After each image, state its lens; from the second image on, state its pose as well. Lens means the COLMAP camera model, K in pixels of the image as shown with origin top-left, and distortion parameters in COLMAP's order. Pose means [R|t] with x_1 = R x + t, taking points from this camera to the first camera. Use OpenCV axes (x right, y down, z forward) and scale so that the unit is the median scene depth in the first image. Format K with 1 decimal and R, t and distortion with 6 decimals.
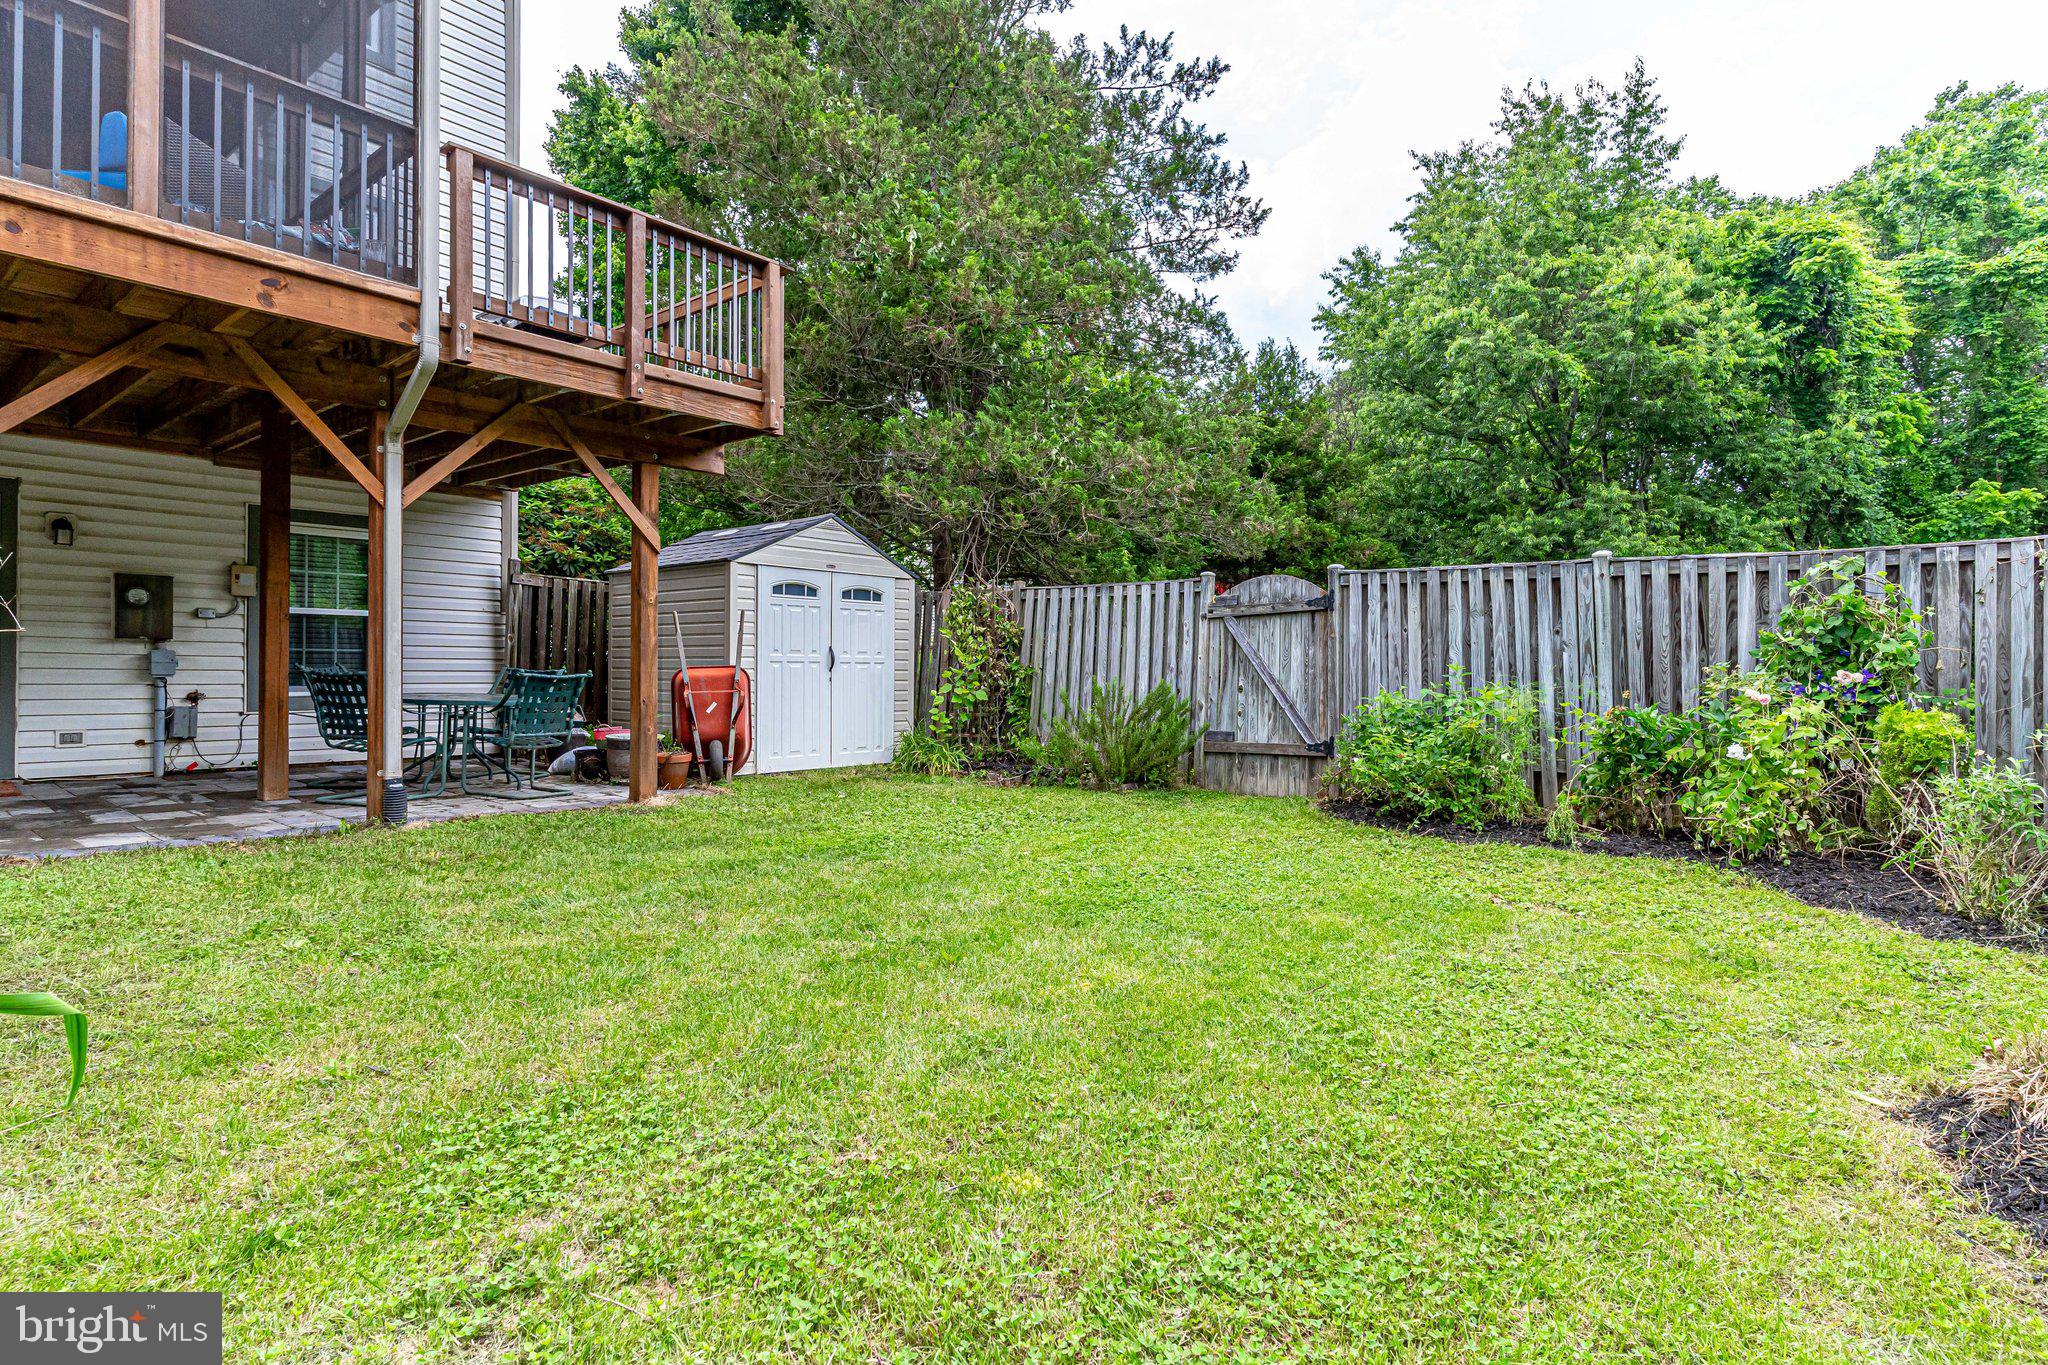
lens RADIAL K [[999.3, 0, 1001.9], [0, 999.3, 668.7], [0, 0, 1]] dist [0.007029, -0.002667]
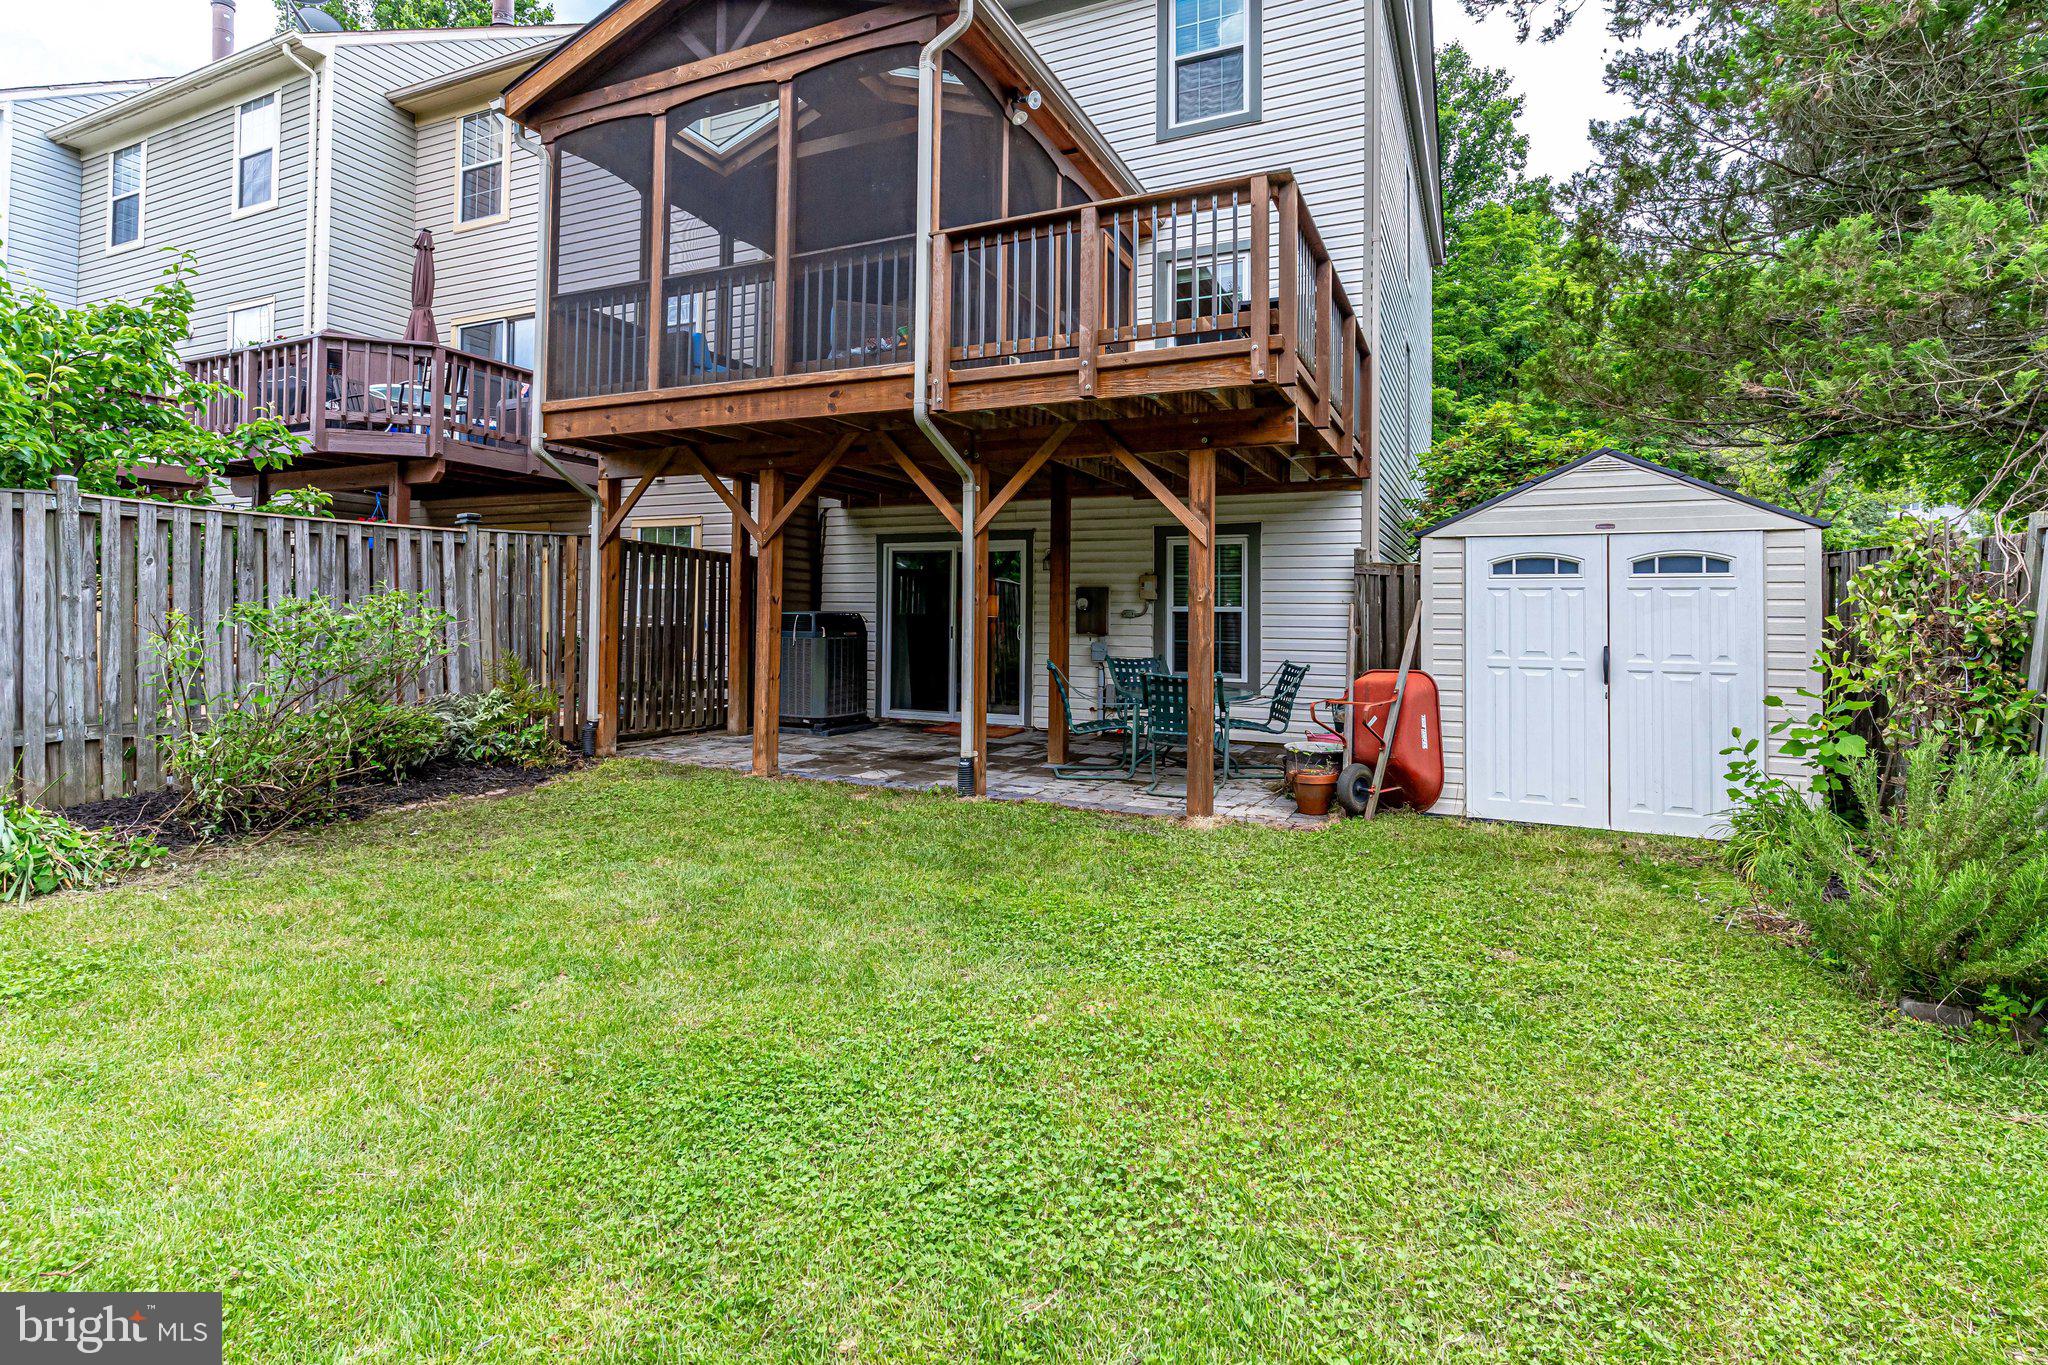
lens RADIAL K [[999.3, 0, 1038.6], [0, 999.3, 604.8], [0, 0, 1]] dist [0.007029, -0.002667]
pose [[0.263887, -0.019298, -0.964360, 0.413899], [-0.012221, 0.999653, -0.023349, -0.034411], [0.964476, 0.017947, 0.263560, 0.532999]]
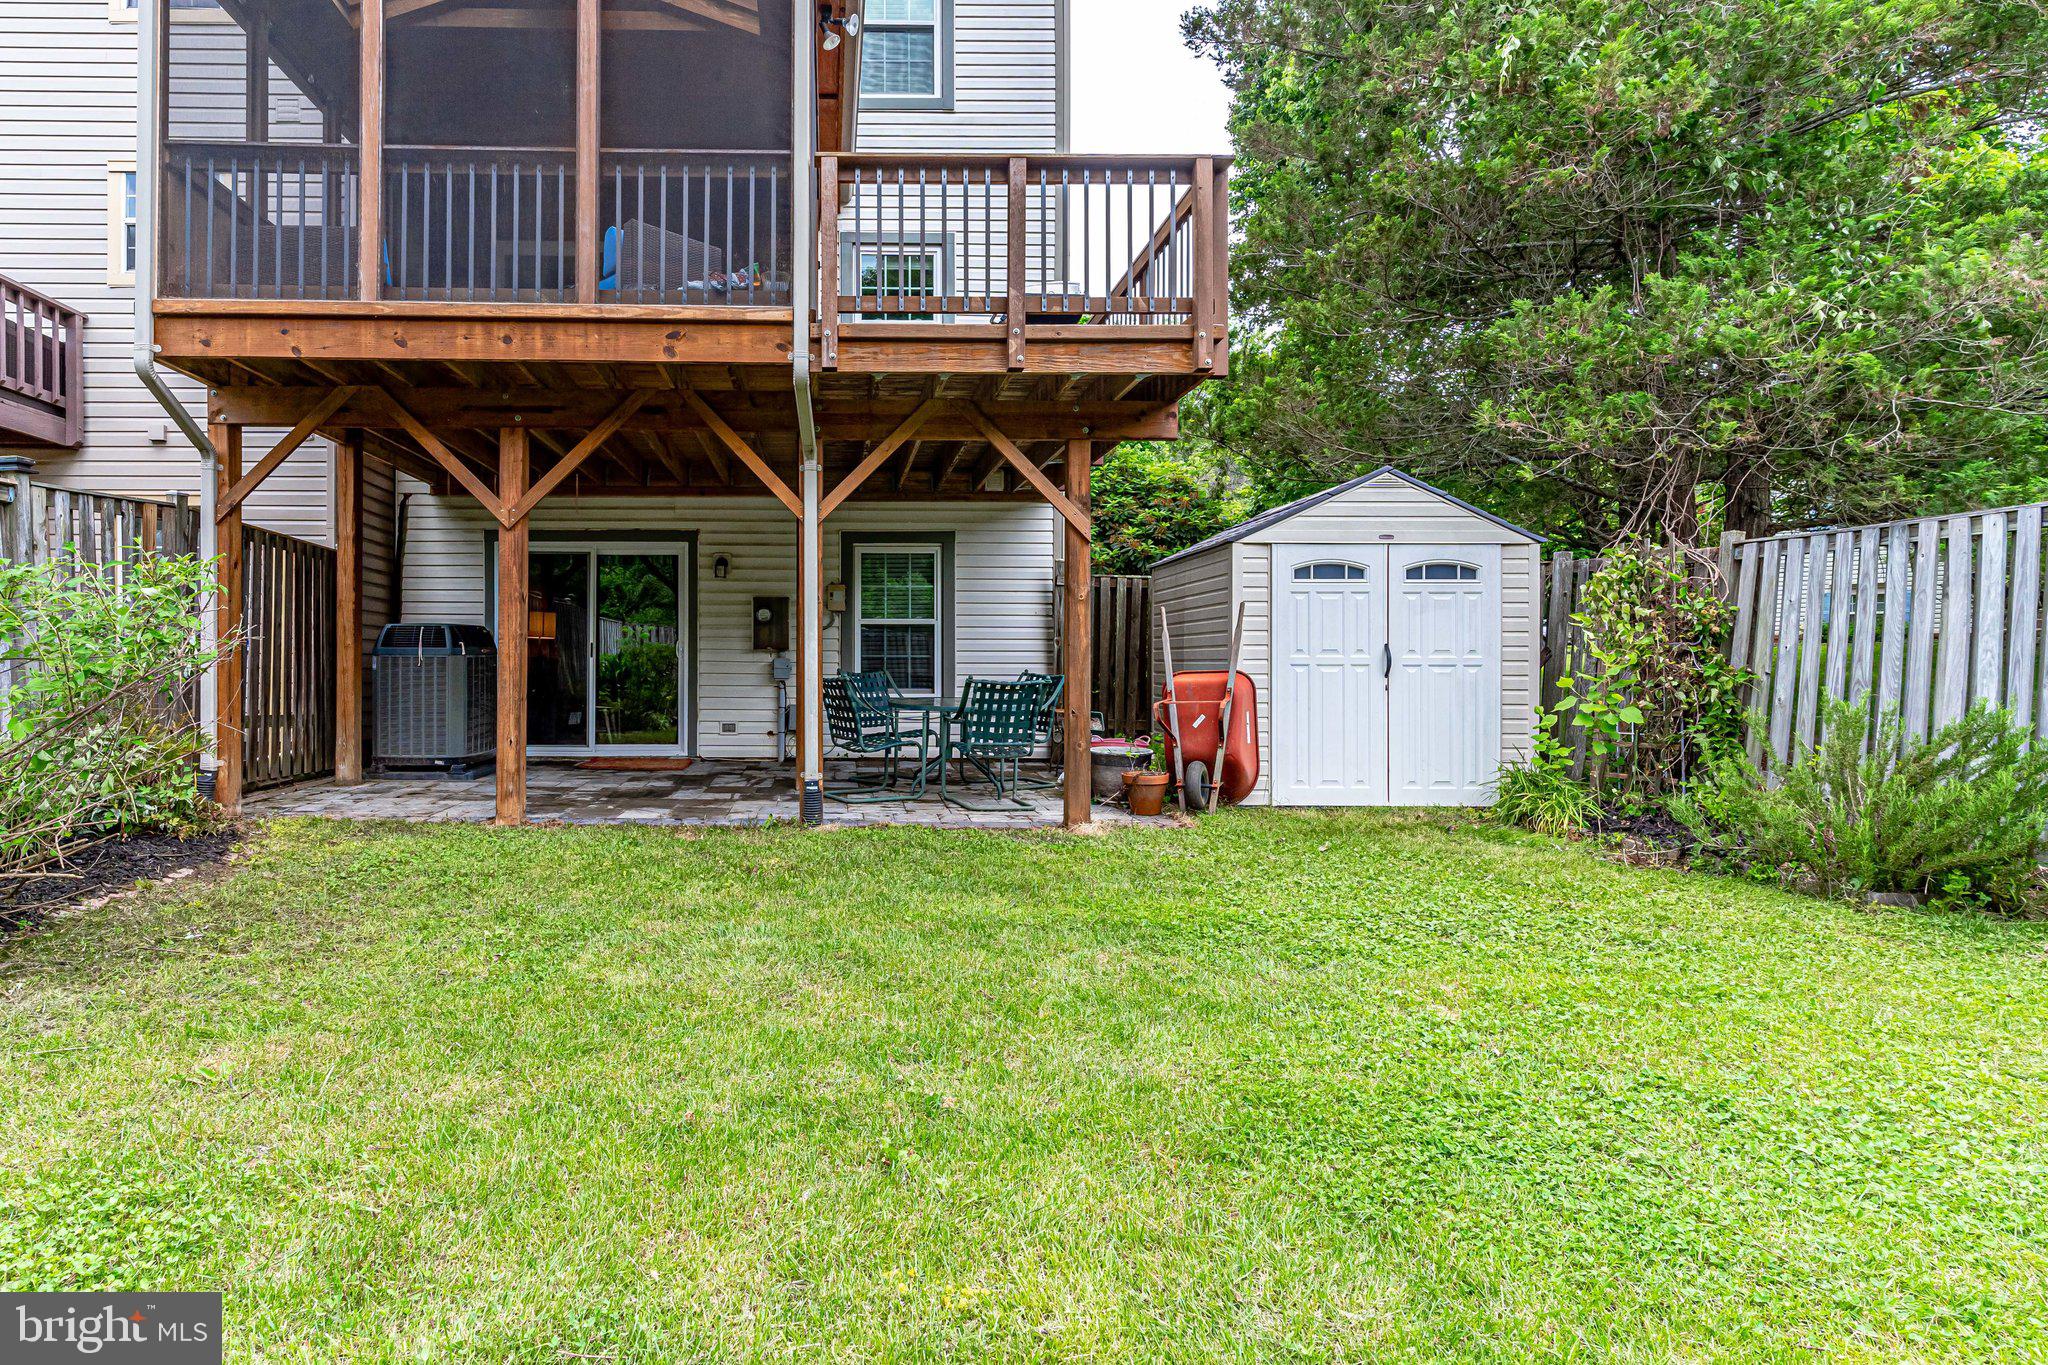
lens RADIAL K [[1048.7, 0, 868.1], [0, 1048.7, 676.5], [0, 0, 1]] dist [0.002146, -0.001115]
pose [[0.657618, 0.004334, -0.753339, 0.186047], [-0.001024, 0.999988, 0.004859, -0.002094], [0.753351, -0.002424, 0.657614, 0.222818]]
